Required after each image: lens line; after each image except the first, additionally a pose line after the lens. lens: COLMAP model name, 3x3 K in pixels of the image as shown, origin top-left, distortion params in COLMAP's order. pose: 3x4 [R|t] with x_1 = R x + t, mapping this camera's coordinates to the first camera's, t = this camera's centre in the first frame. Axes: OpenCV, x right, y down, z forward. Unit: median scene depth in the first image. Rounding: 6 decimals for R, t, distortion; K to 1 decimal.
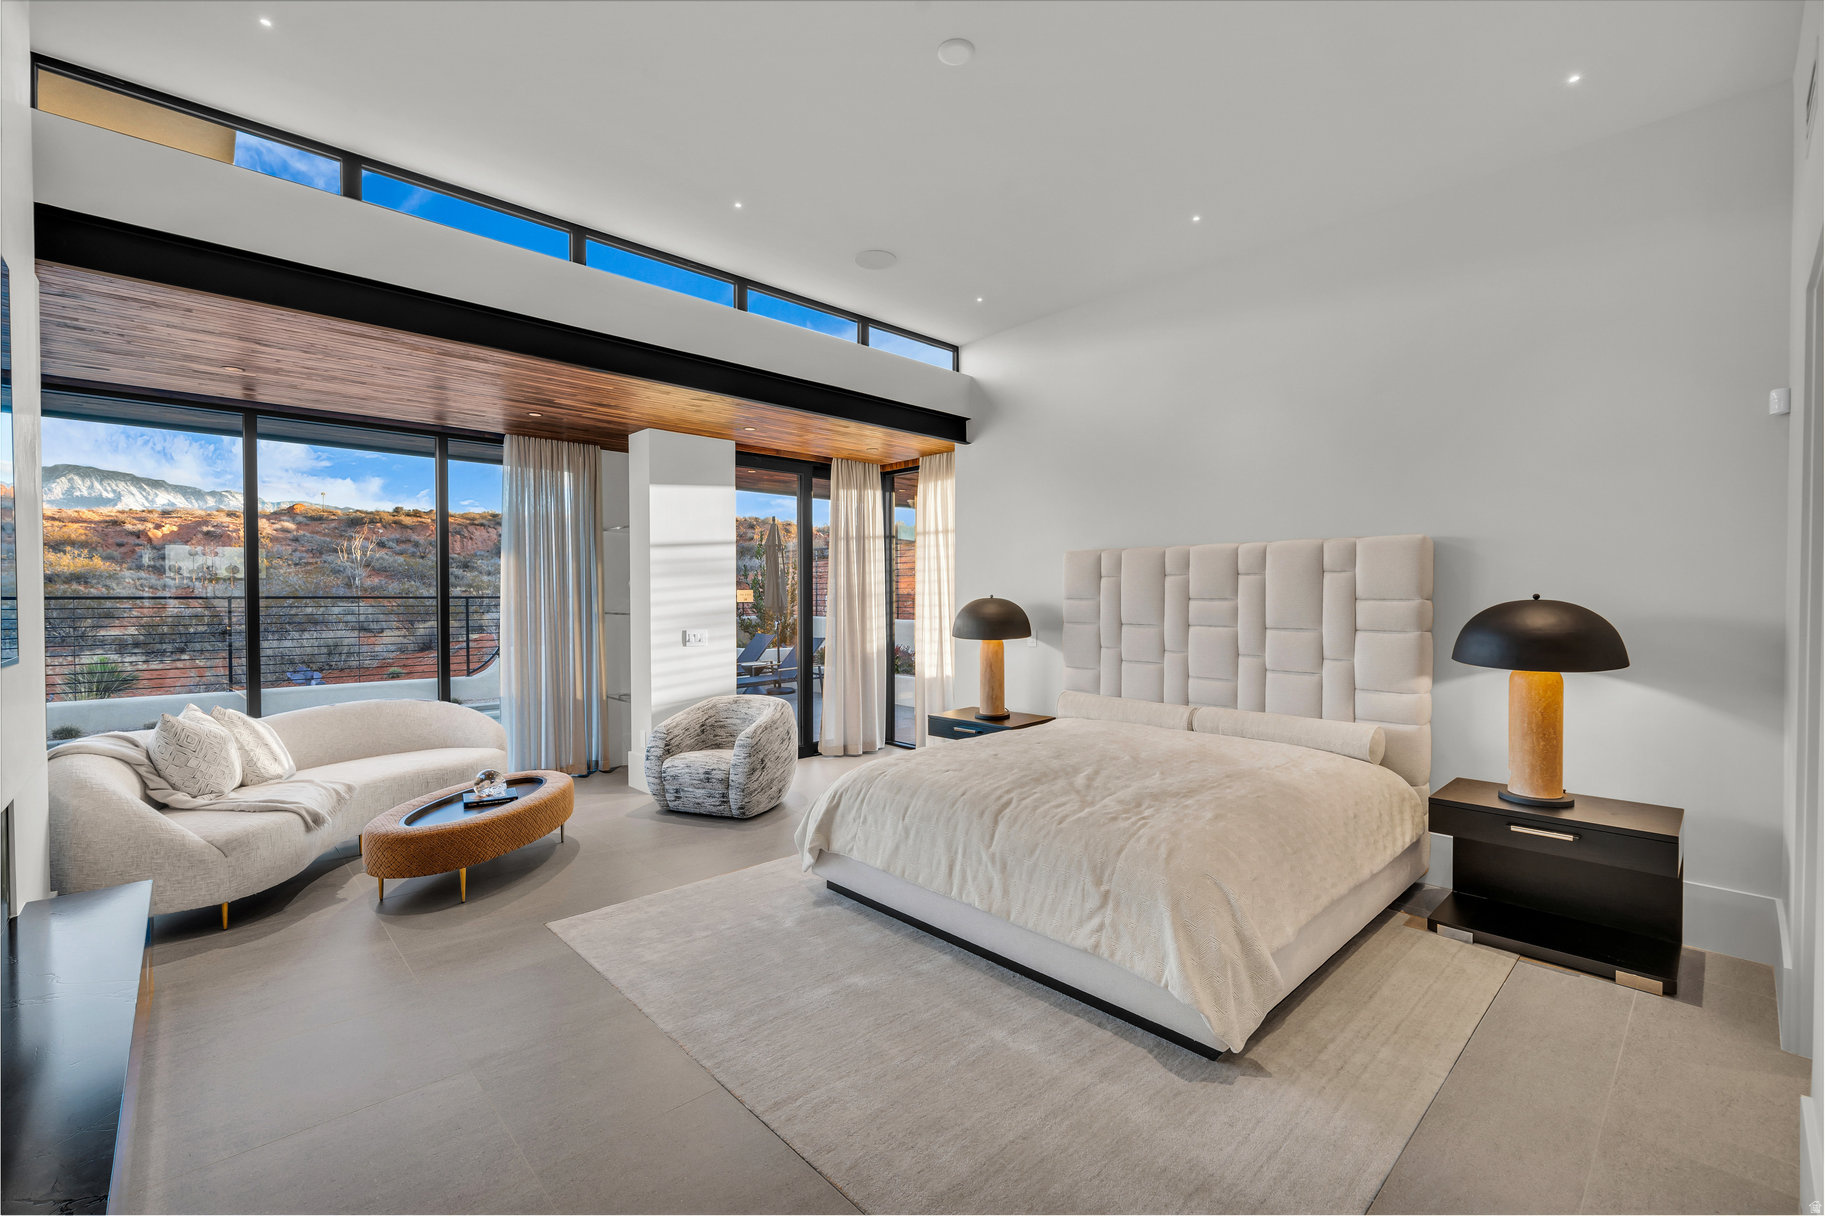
lens RADIAL K [[765.9, 0, 912.5], [0, 765.9, 608.0], [0, 0, 1]] dist [-0.000718, -0.000030]
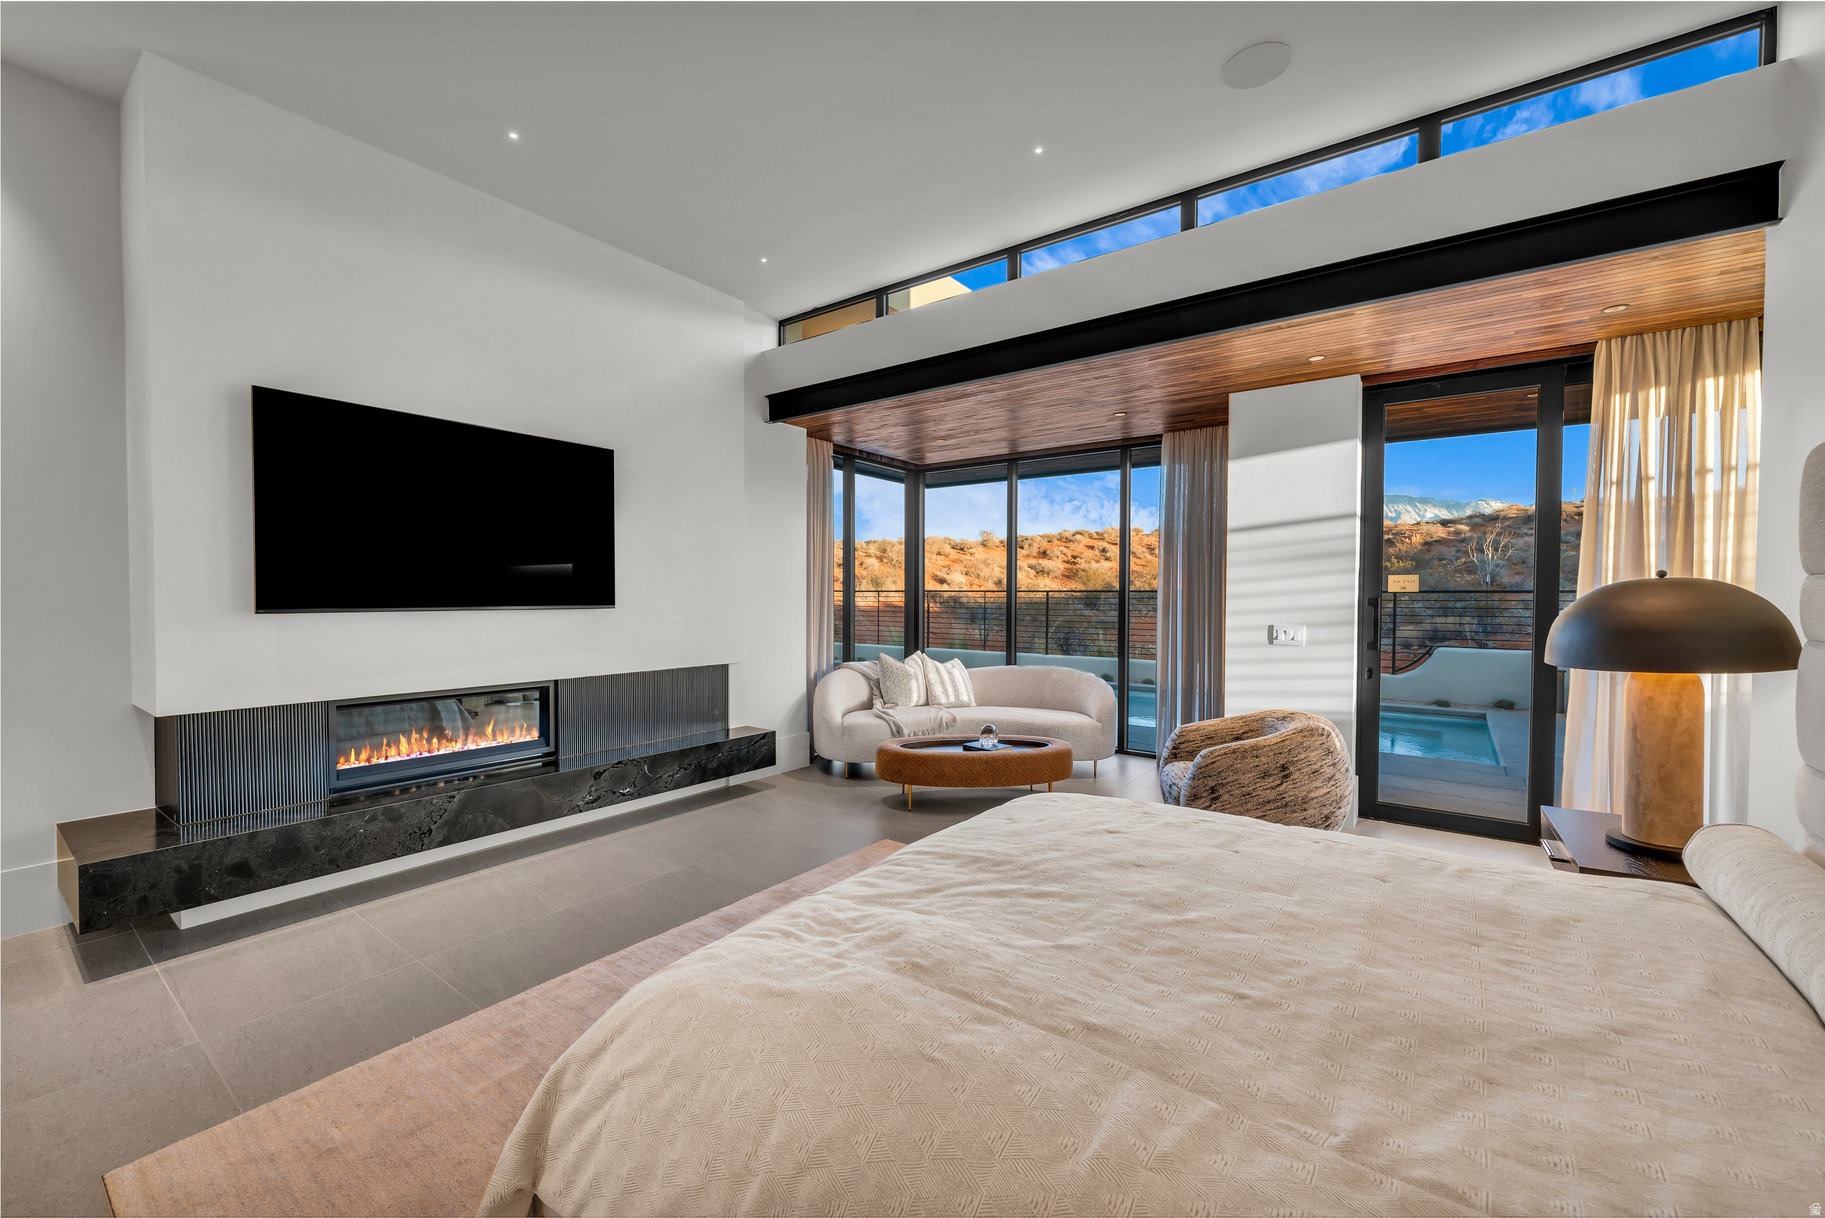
lens RADIAL K [[736.3, 0, 912.5], [0, 736.3, 609.0], [0, 0, 1]] dist [0.017551, 0.000129]
pose [[0.192408, 0.019091, -0.981129, 0.417531], [-0.016382, 0.999734, 0.016240, 0.004762], [0.981178, 0.012948, 0.192670, 0.464979]]
